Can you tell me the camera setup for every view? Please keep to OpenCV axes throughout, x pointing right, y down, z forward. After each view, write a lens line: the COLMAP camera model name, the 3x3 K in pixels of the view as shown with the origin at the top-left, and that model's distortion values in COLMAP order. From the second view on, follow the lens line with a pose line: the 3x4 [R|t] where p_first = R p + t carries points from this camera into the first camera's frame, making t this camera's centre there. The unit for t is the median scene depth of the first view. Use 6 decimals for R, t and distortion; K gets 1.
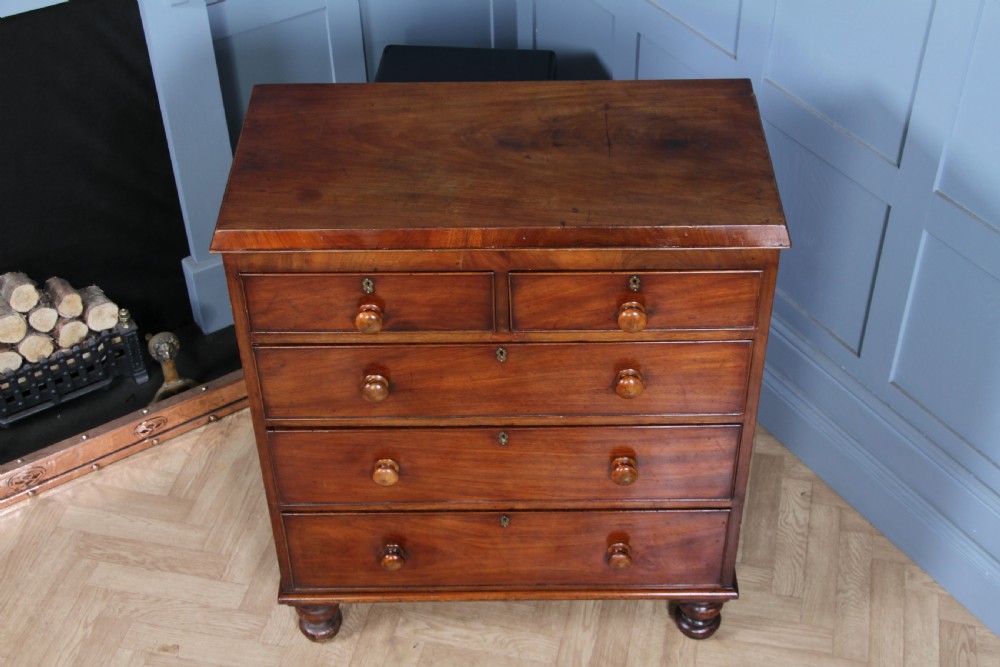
lens RADIAL K [[1440.2, 0, 504.5], [0, 1440.2, 396.0], [0, 0, 1]] dist [0.044042, 0.015210]
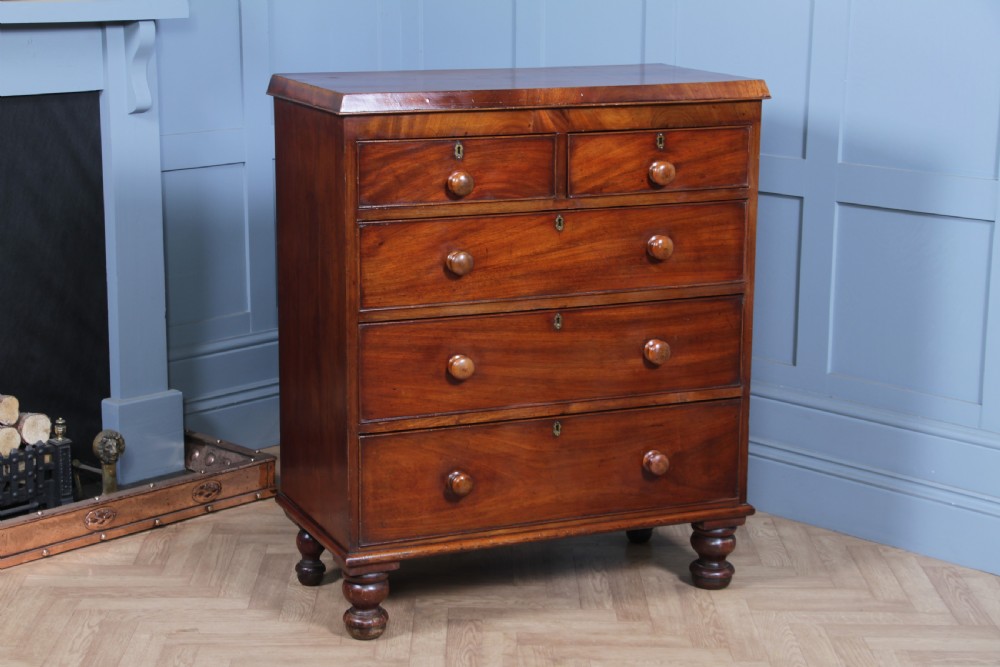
lens RADIAL K [[1916.7, 0, 504.9], [0, 1916.7, 355.4], [0, 0, 1]] dist [0.134144, -0.027659]
pose [[0.922376, -0.069612, 0.379970, -0.639382], [0.251131, 0.855465, -0.452895, 0.753457], [-0.293524, 0.513161, 0.806541, -0.186090]]
